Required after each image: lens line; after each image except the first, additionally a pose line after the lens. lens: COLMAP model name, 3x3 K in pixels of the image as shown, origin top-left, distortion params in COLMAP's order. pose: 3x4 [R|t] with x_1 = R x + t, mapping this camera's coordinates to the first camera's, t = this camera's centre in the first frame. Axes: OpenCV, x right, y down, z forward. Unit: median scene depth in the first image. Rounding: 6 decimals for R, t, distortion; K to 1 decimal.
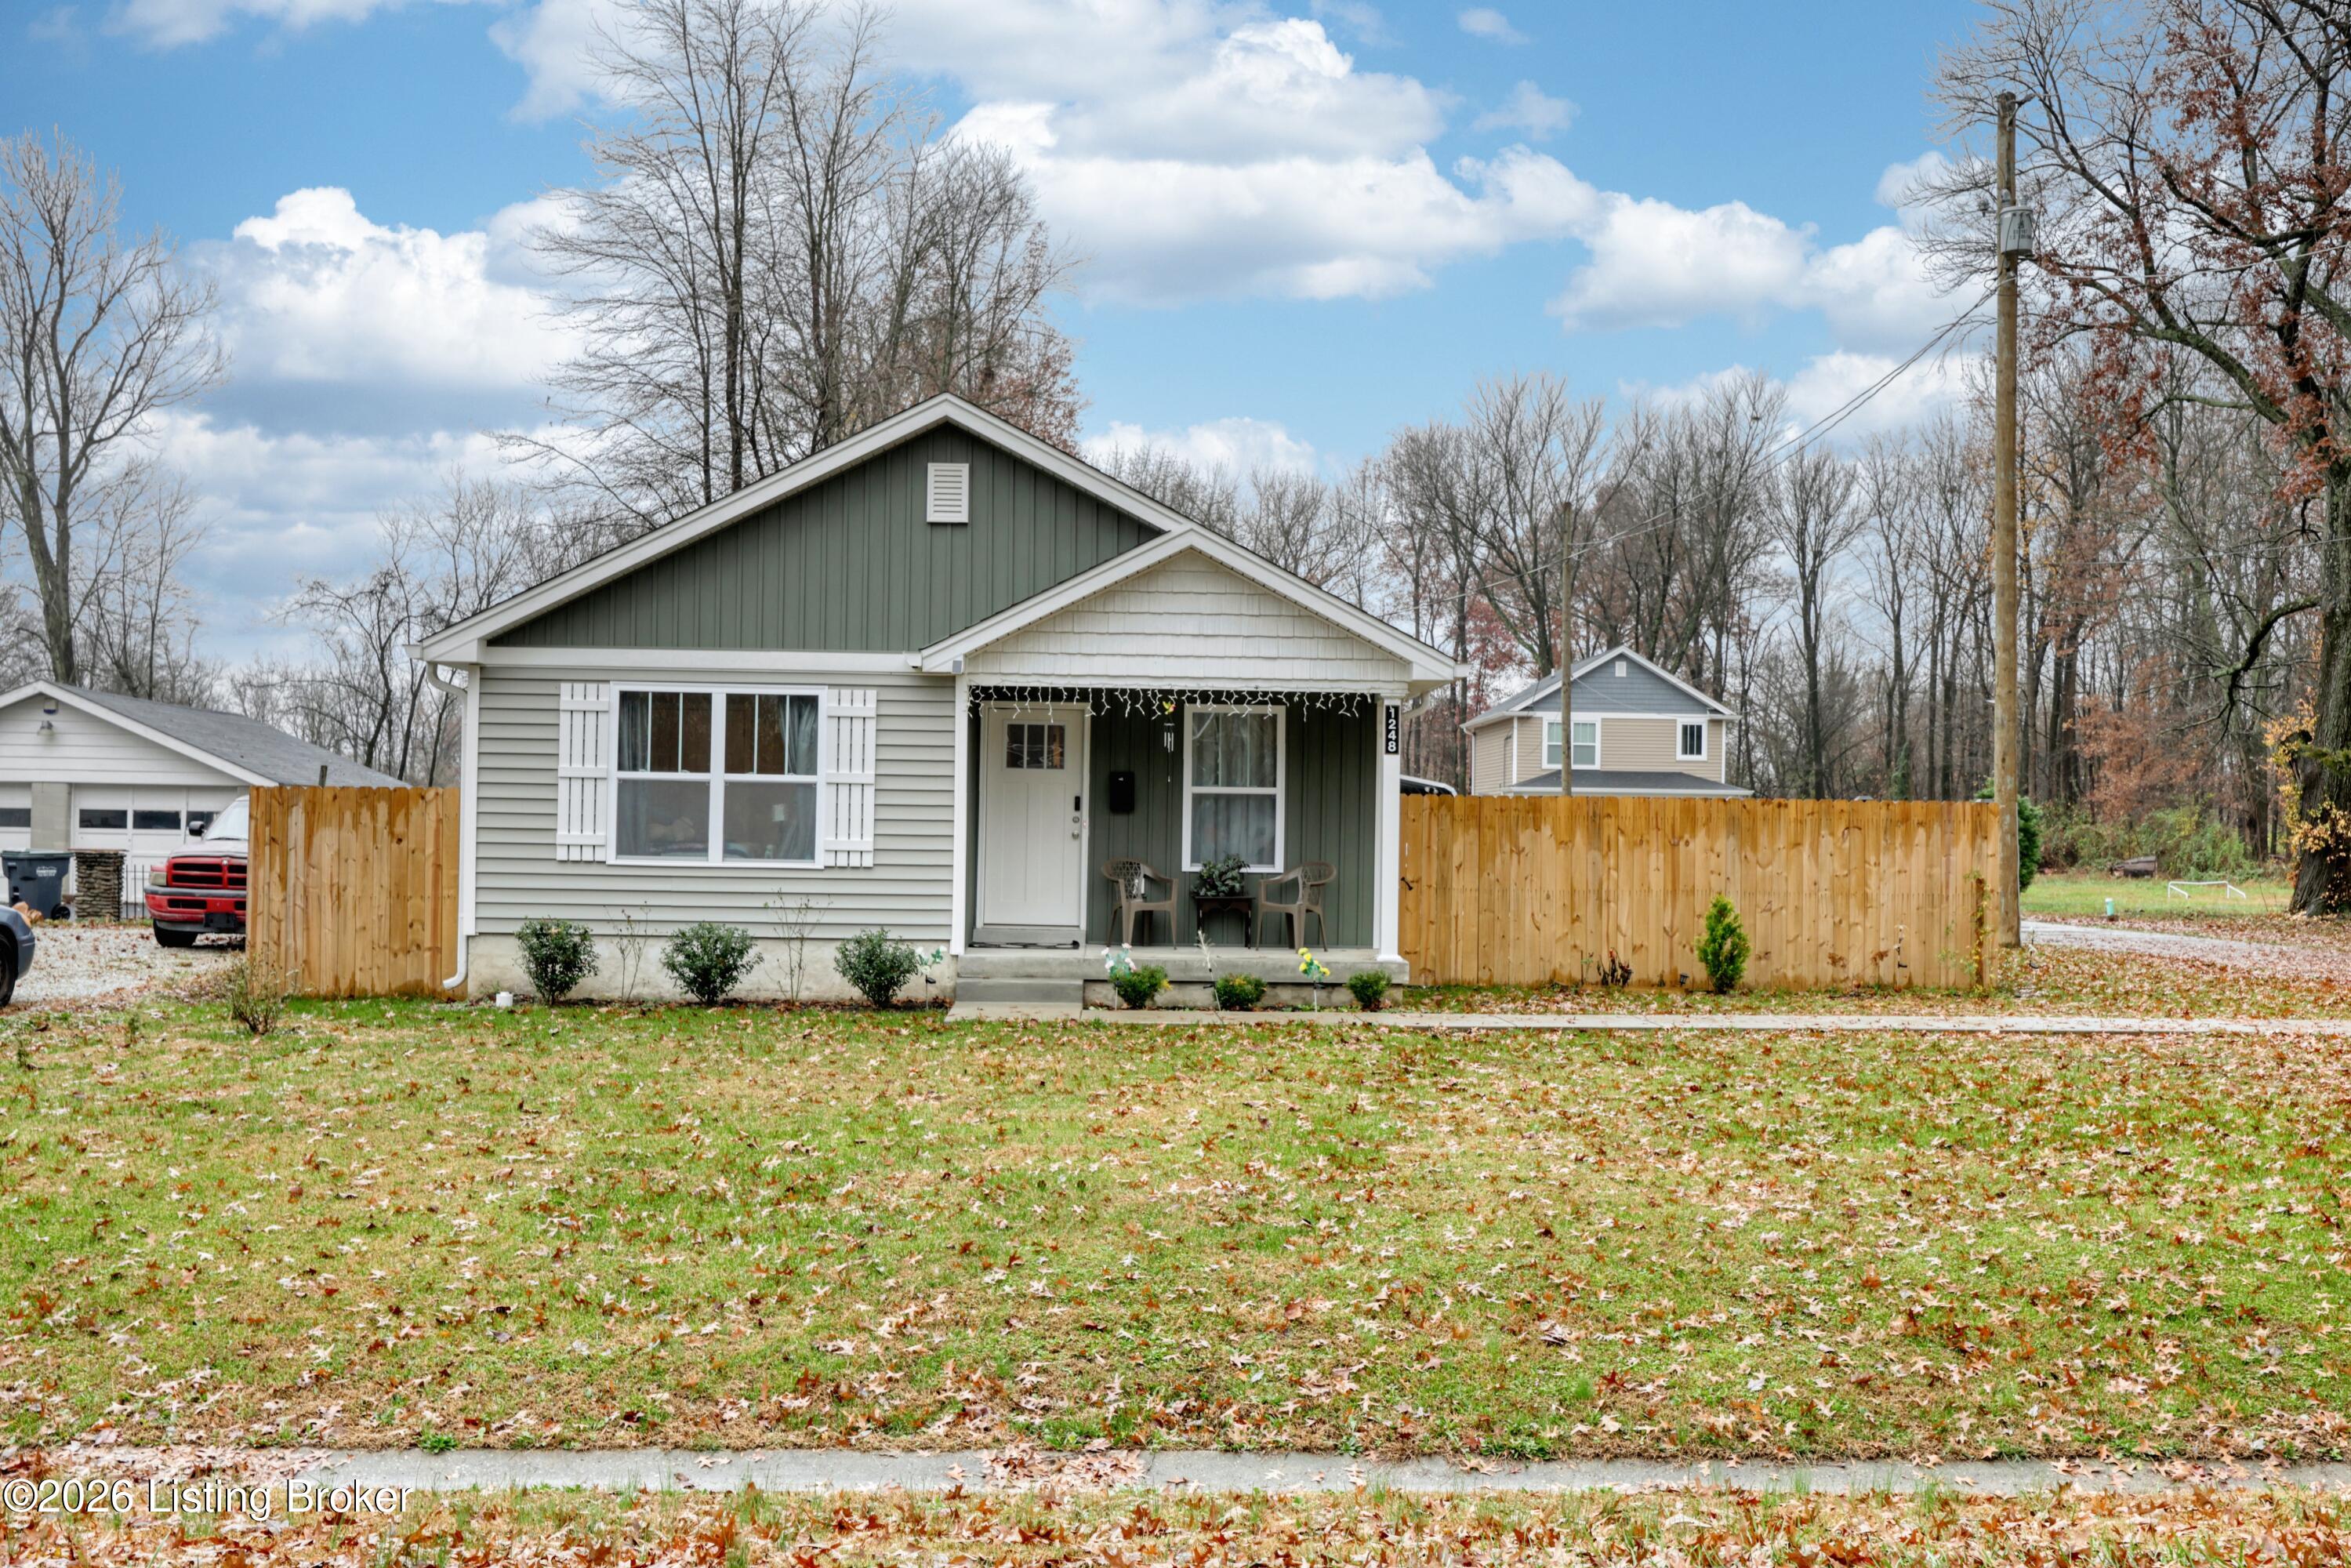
lens RADIAL K [[2290.8, 0, 1175.9], [0, 2290.8, 790.0], [0, 0, 1]] dist [-0.002945, 0.000000]
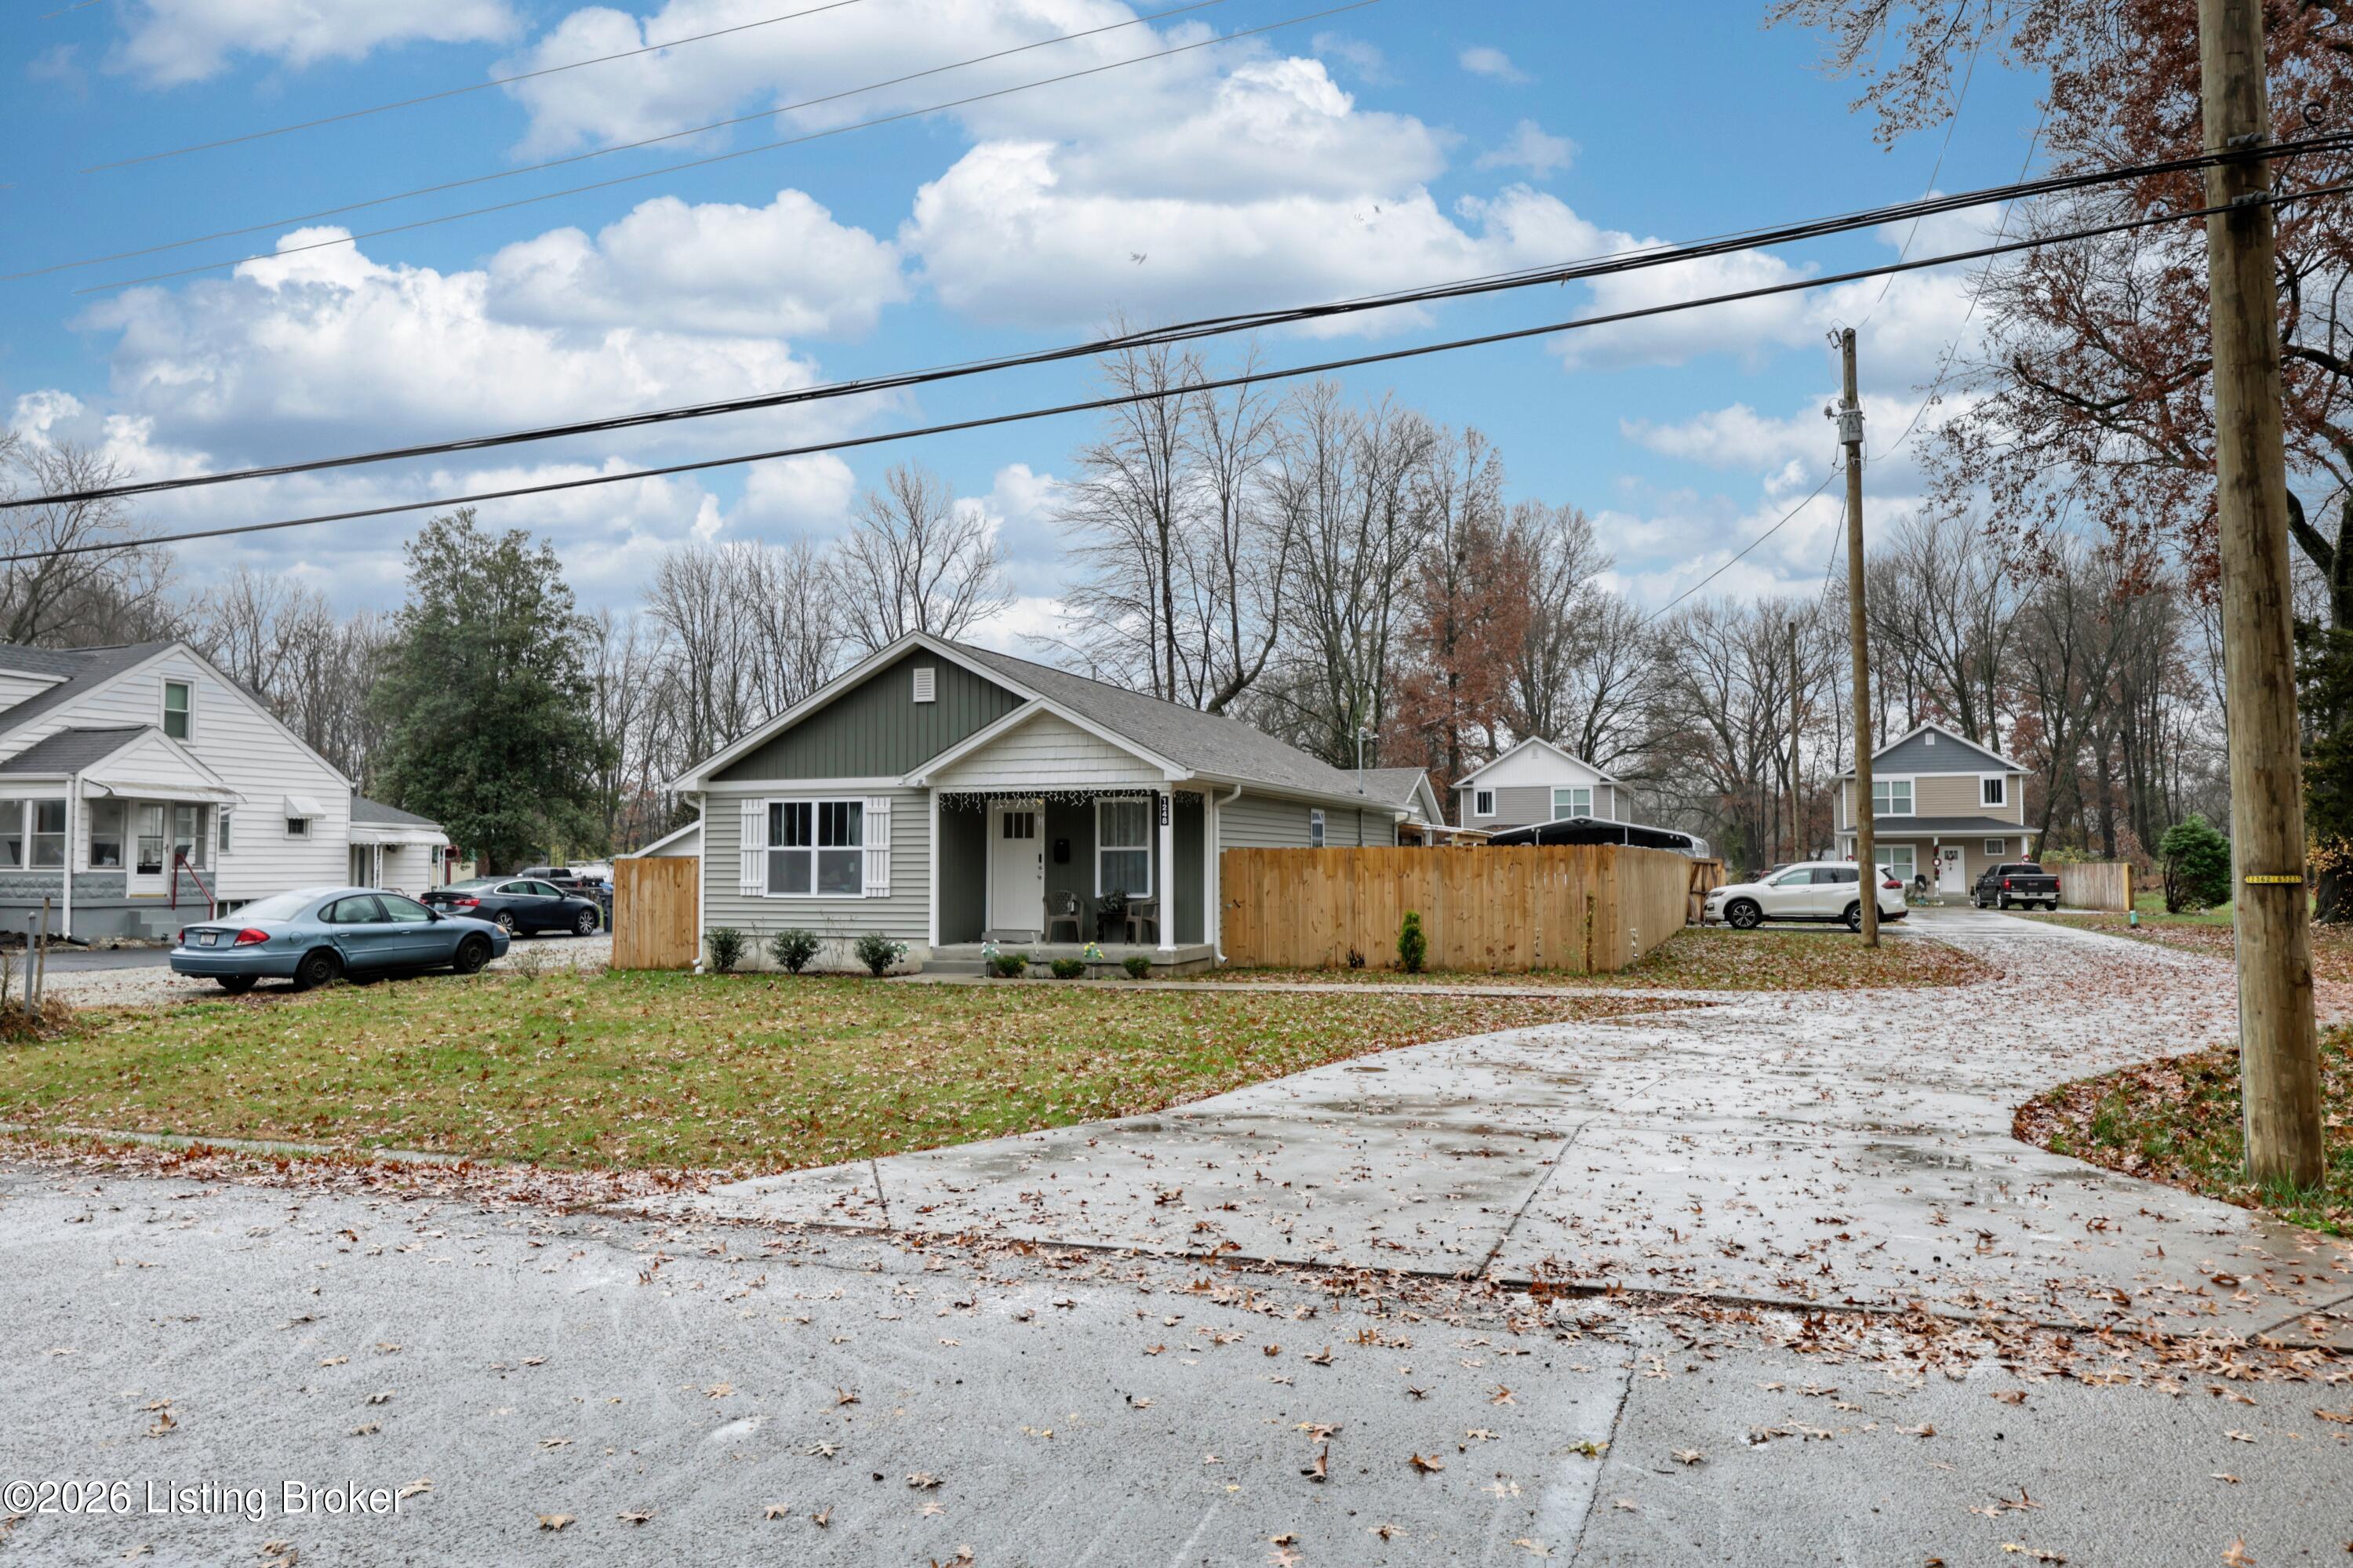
lens RADIAL K [[1650.5, 0, 1174.5], [0, 1650.5, 781.0], [0, 0, 1]] dist [-0.005332, 0.001169]
pose [[0.924903, -0.038531, -0.378247, 0.561356], [0.023986, 0.998783, -0.043093, 0.004142], [0.379447, 0.030785, 0.924701, -0.105129]]
